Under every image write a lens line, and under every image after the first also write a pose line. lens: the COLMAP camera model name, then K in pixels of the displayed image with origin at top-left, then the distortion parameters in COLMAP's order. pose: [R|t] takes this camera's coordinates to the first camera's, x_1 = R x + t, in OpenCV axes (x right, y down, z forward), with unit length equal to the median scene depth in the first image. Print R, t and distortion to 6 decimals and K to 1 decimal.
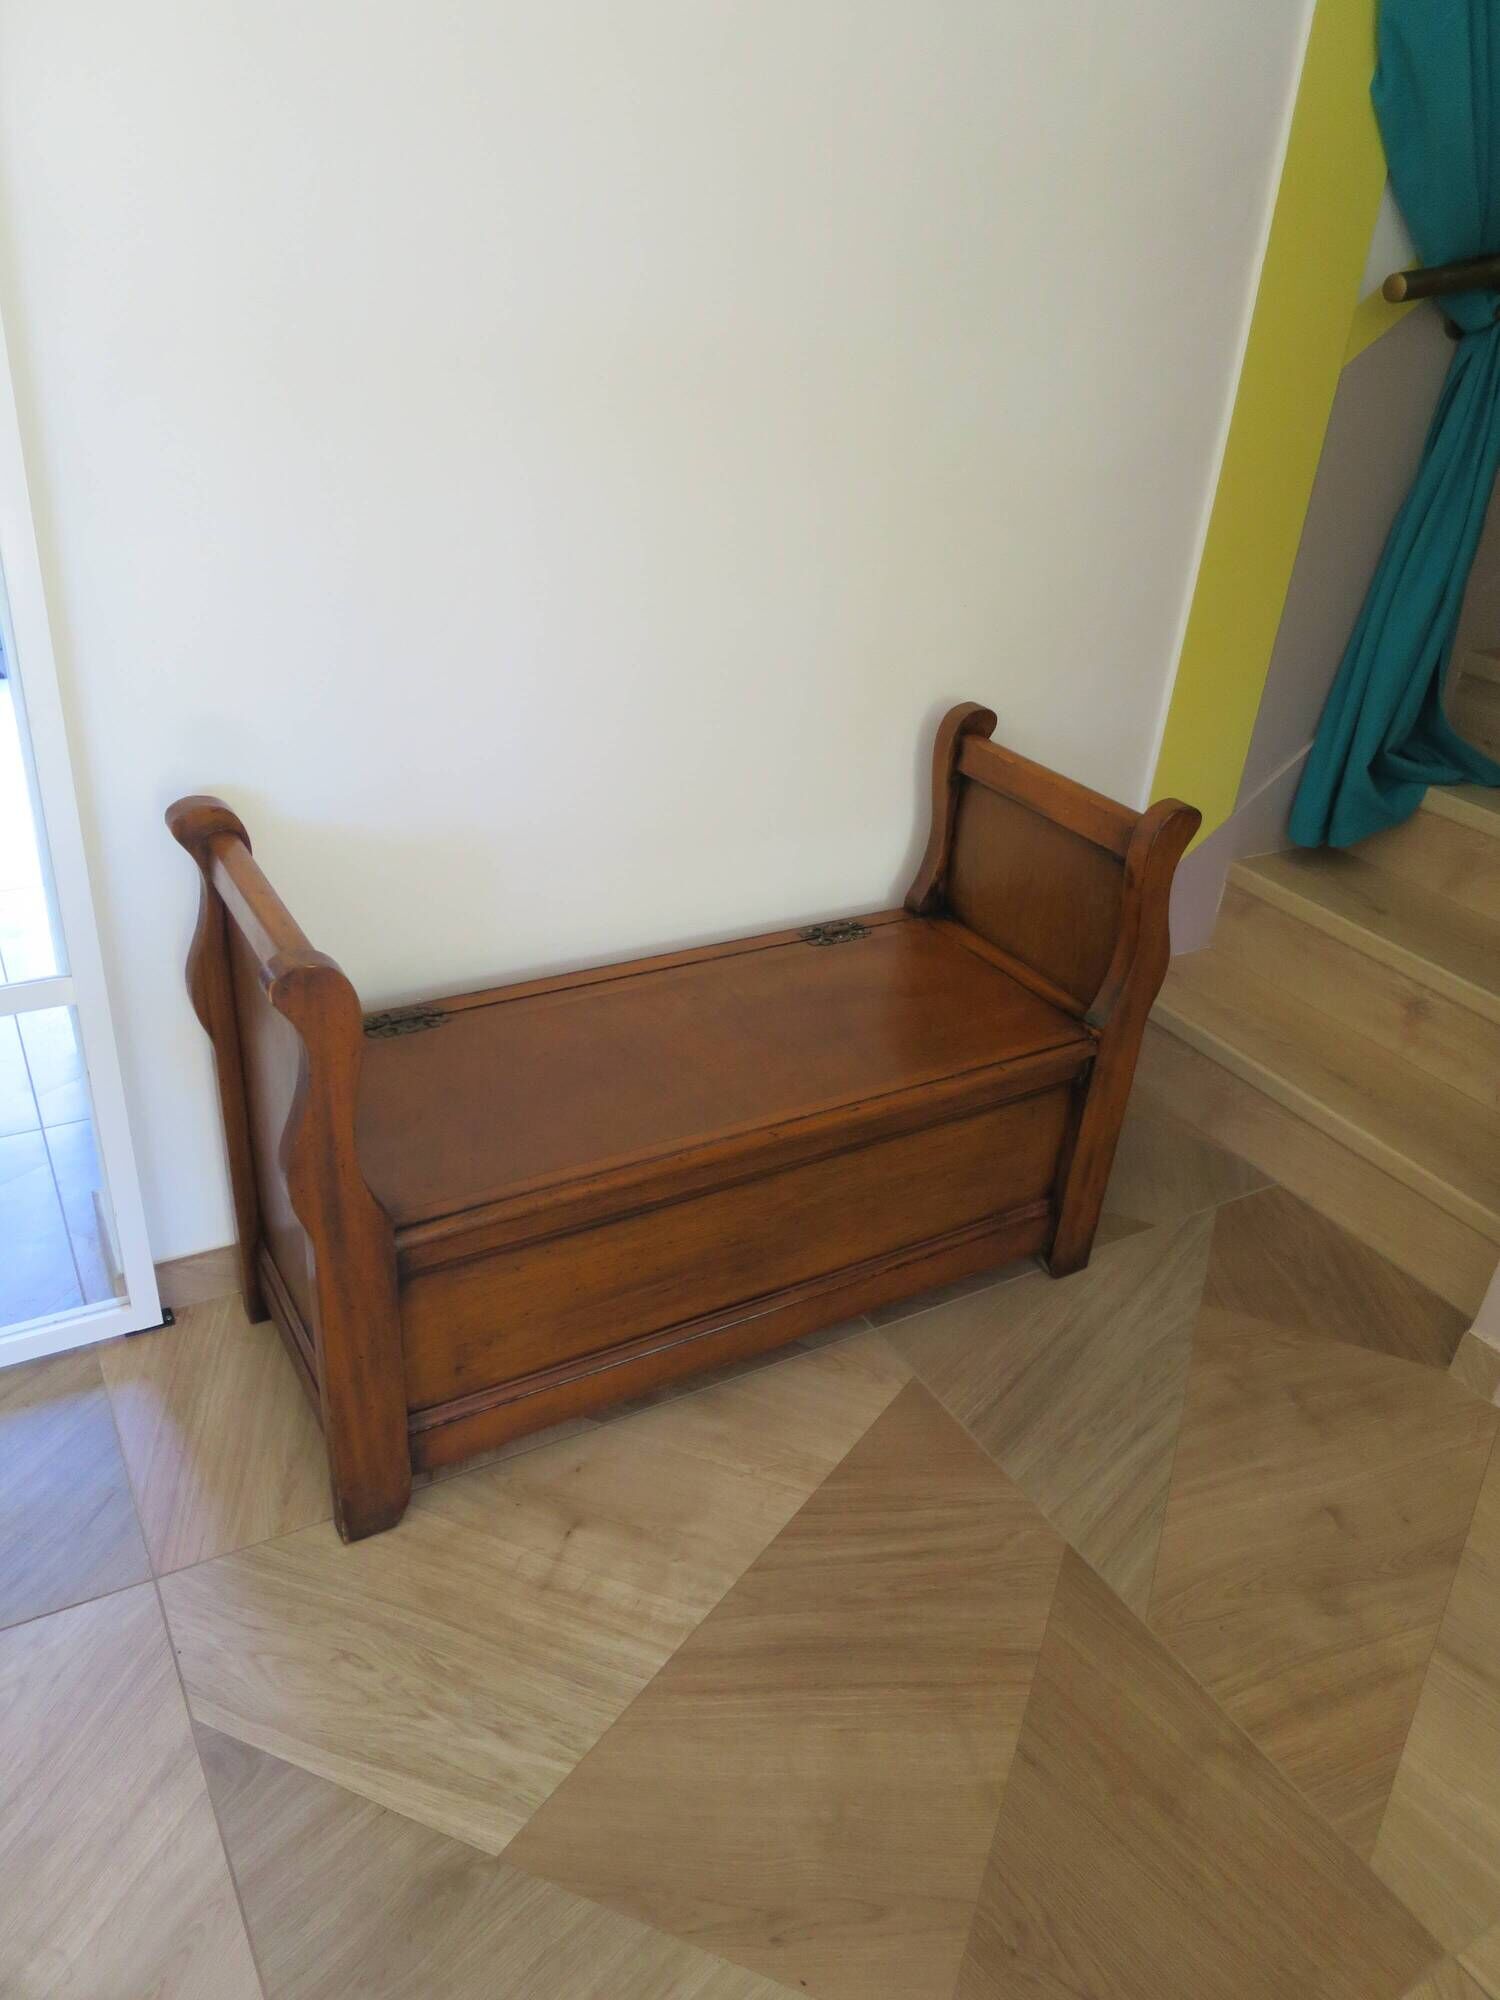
lens RADIAL K [[1444.1, 0, 741.2], [0, 1444.1, 983.0], [0, 0, 1]] dist [-0.039672, 0.010441]
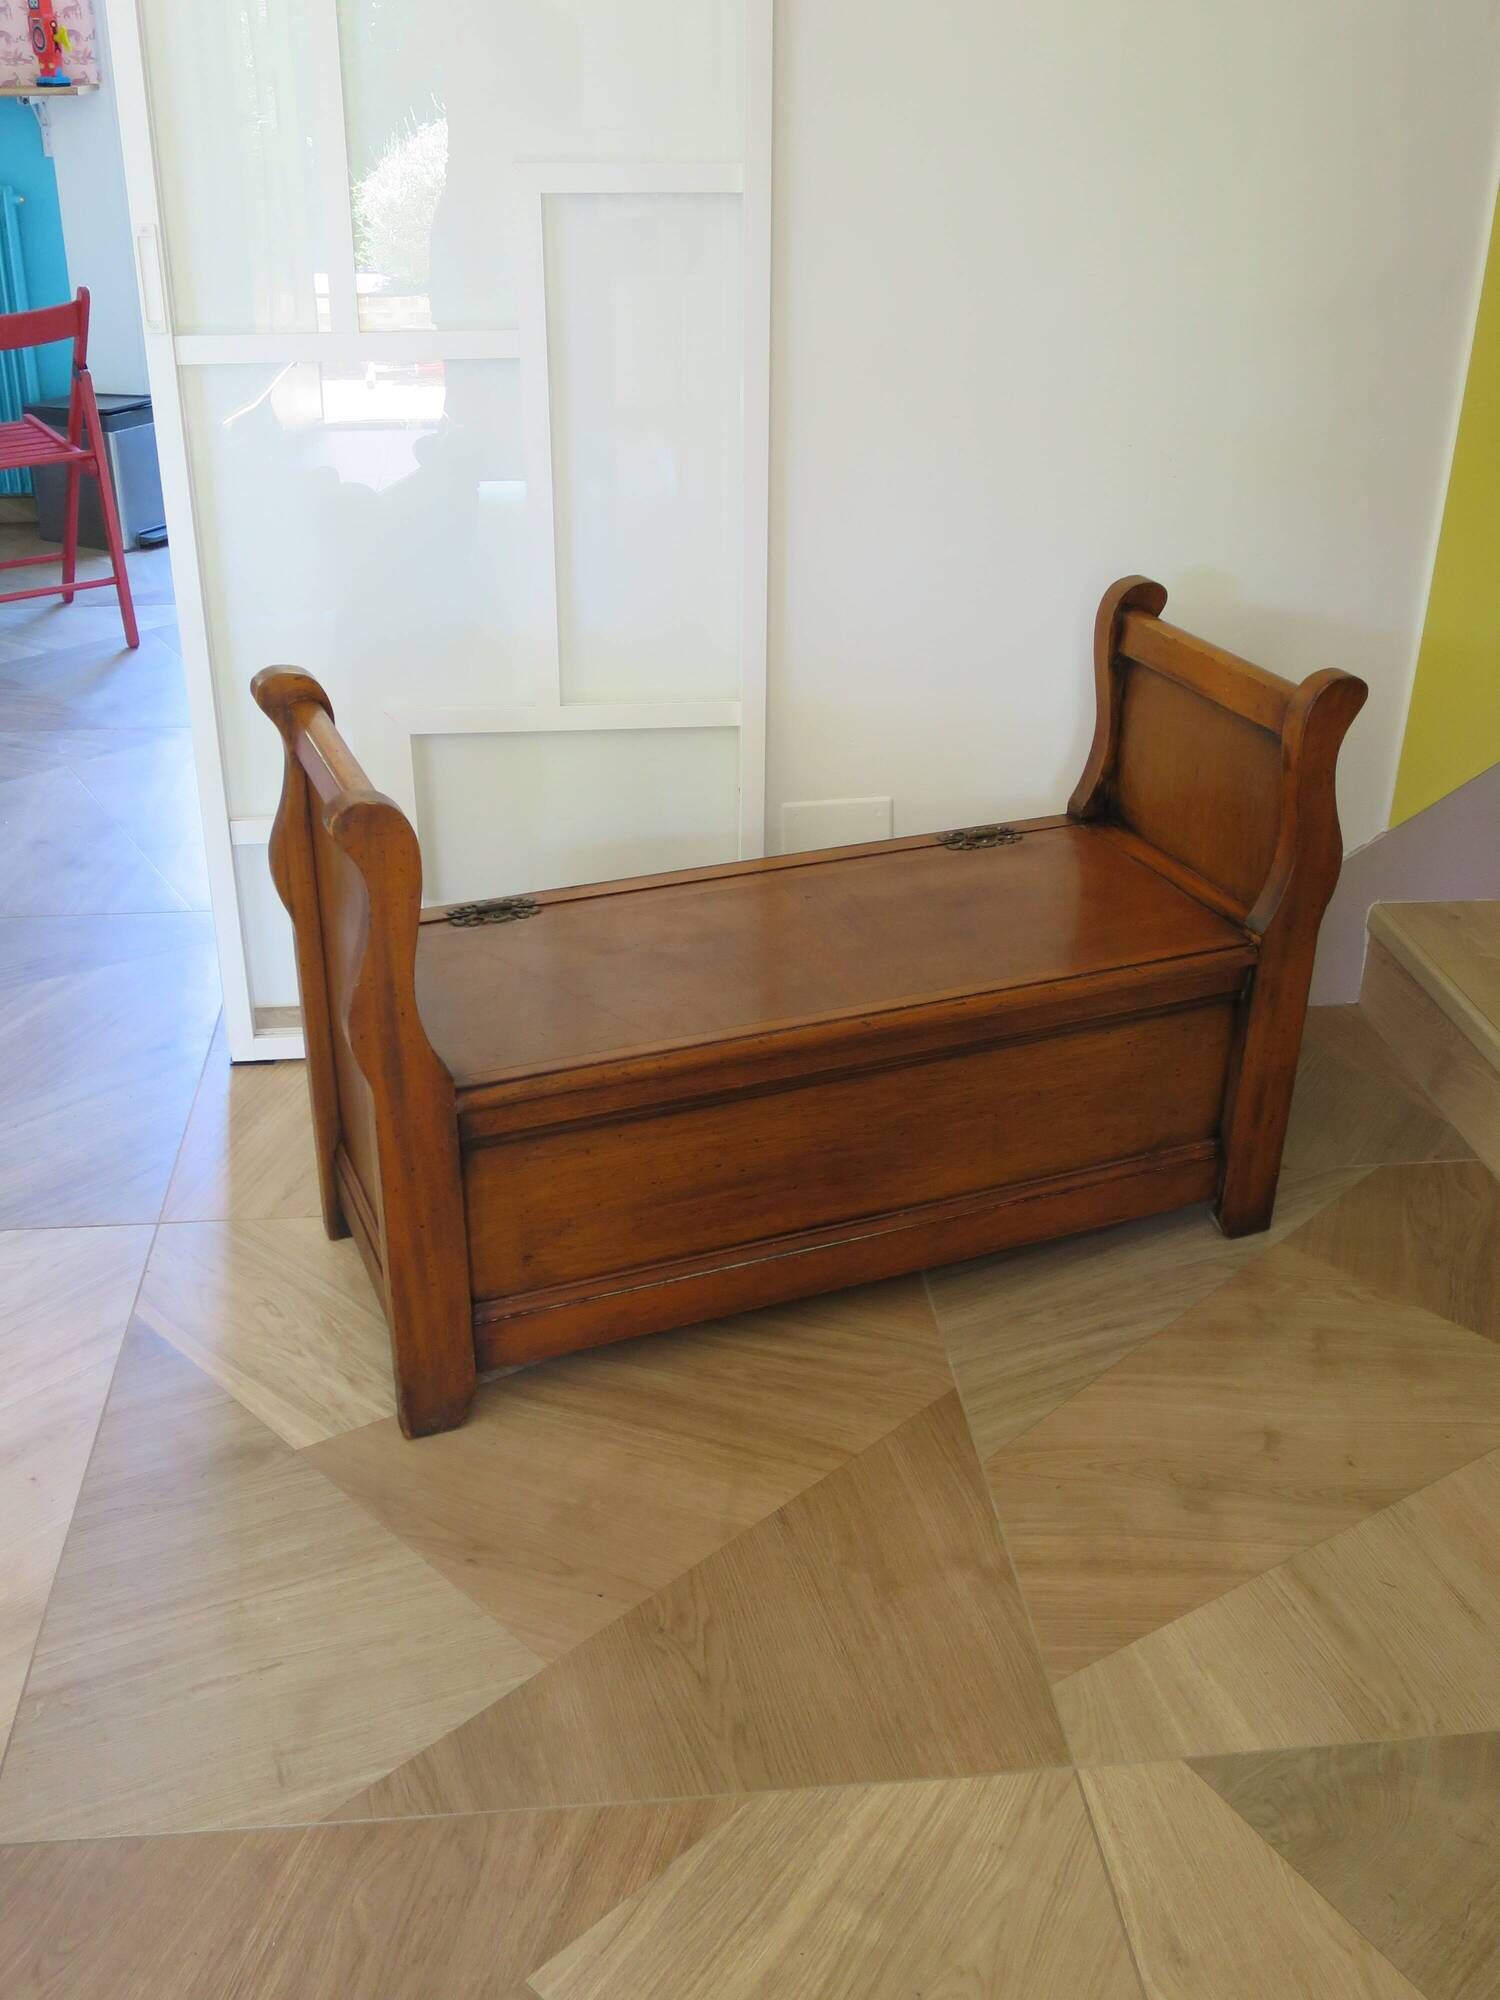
lens RADIAL K [[1951.6, 0, 753.0], [0, 1951.6, 982.1], [0, 0, 1]] dist [-0.049821, 0.000000]
pose [[0.988087, 0.014318, -0.153232, 0.137065], [-0.018947, 0.999406, -0.028796, 0.111042], [0.152728, 0.031356, 0.987771, -0.242375]]
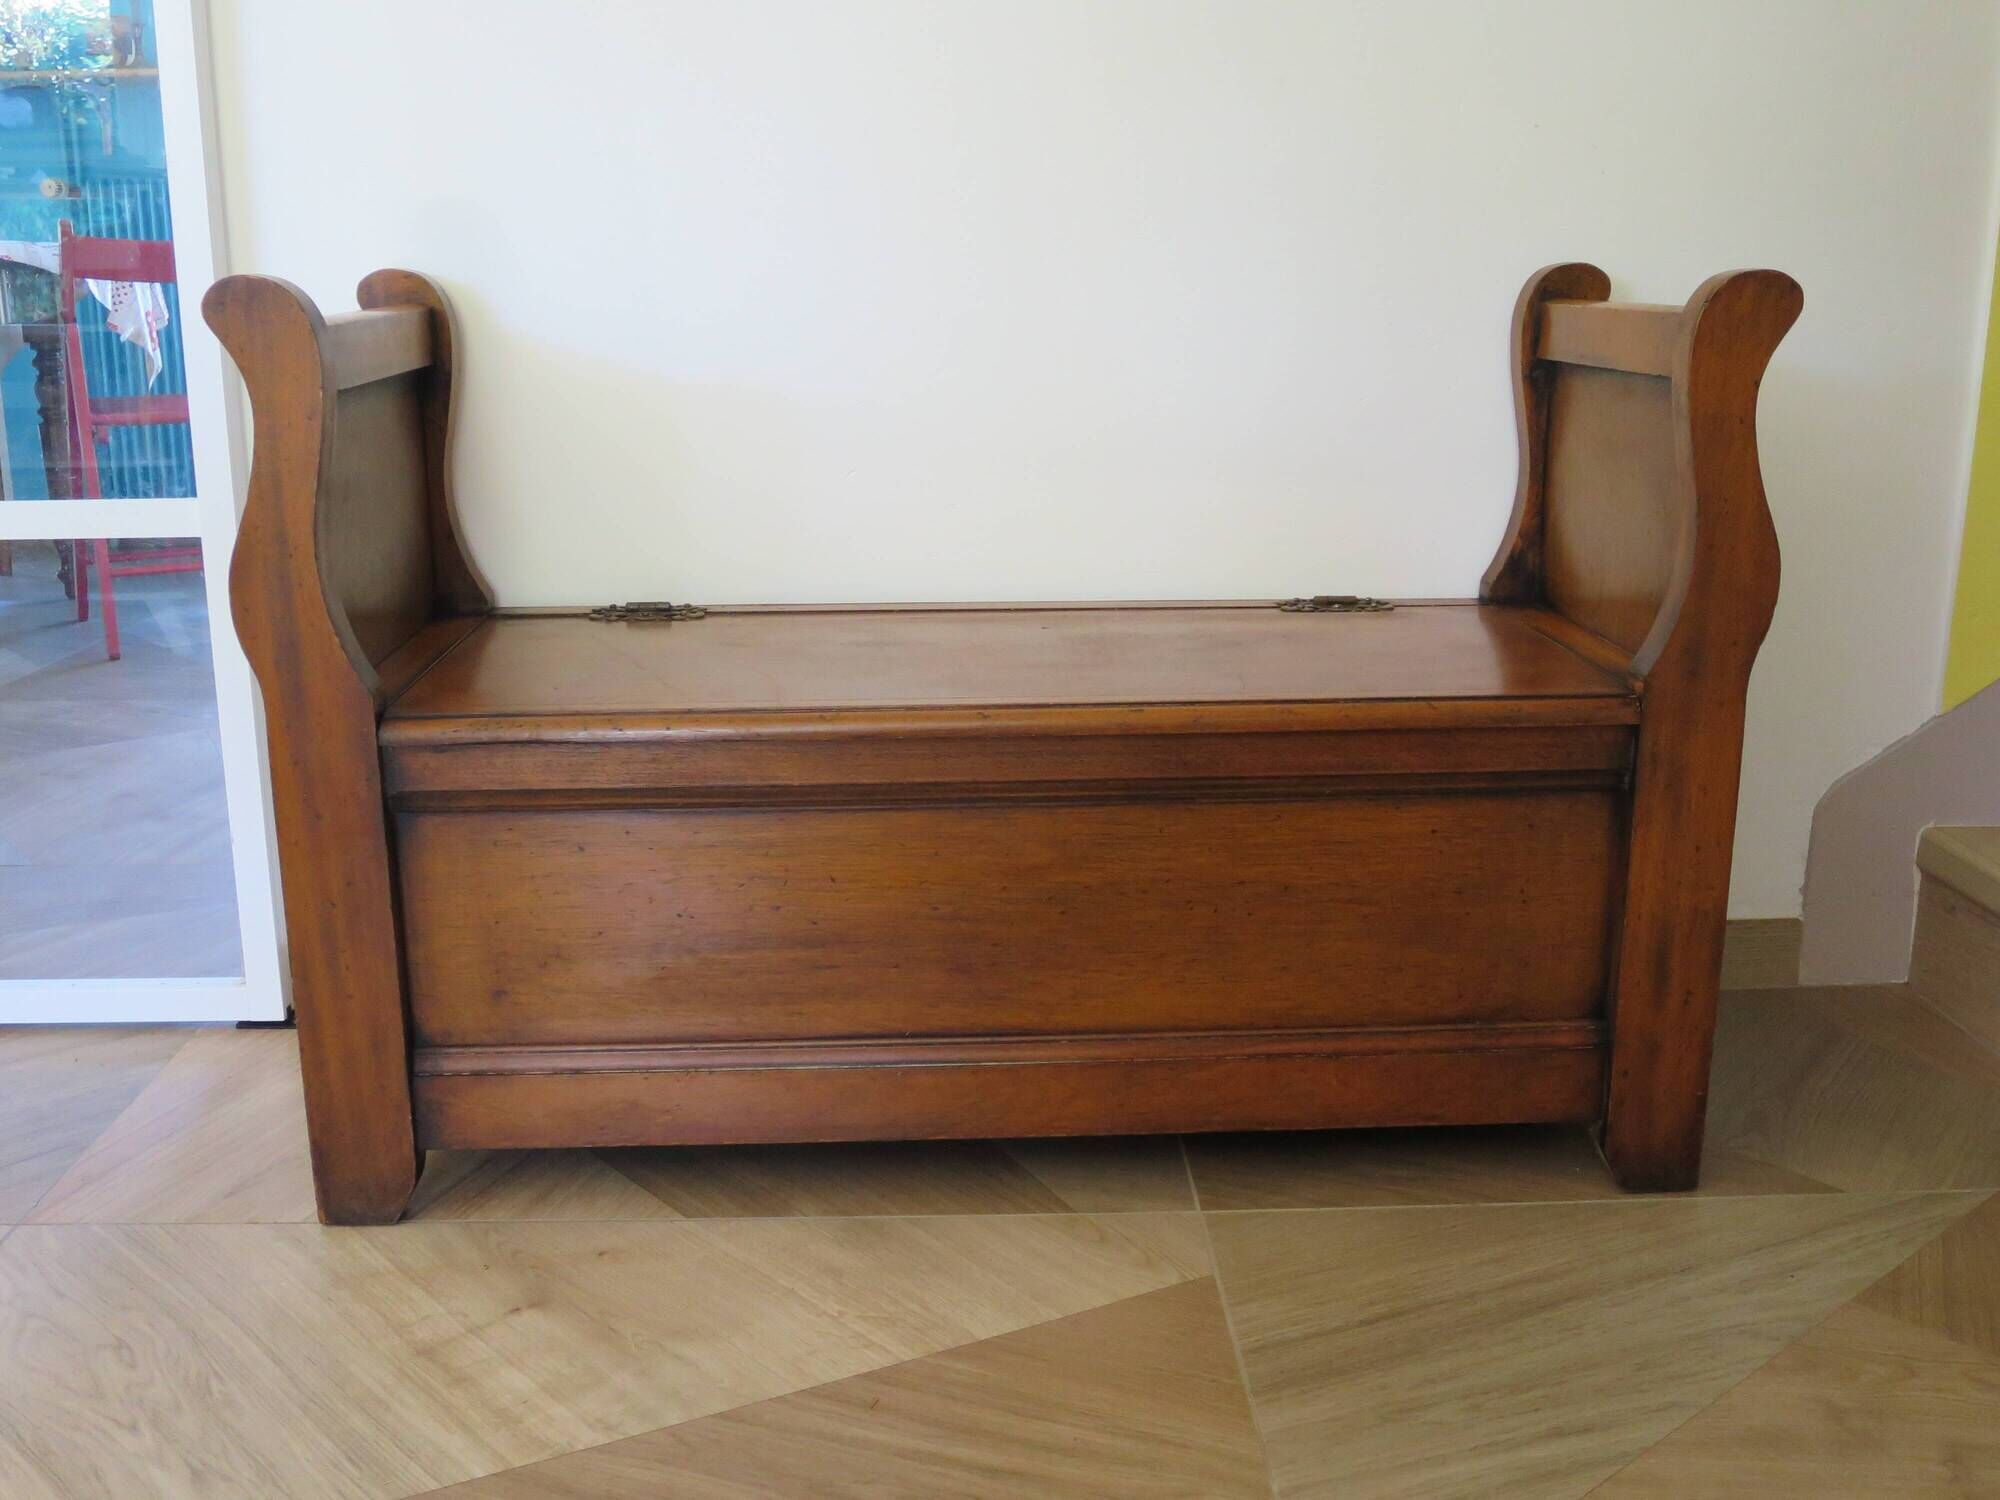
lens RADIAL K [[1951.6, 0, 1007.5], [0, 1951.6, 743.1], [0, 0, 1]] dist [-0.049821, 0.000000]
pose [[0.881793, 0.044876, -0.469496, 0.416231], [-0.164048, 0.962488, -0.216113, 0.285366], [0.442186, 0.267587, 0.856077, 0.229960]]
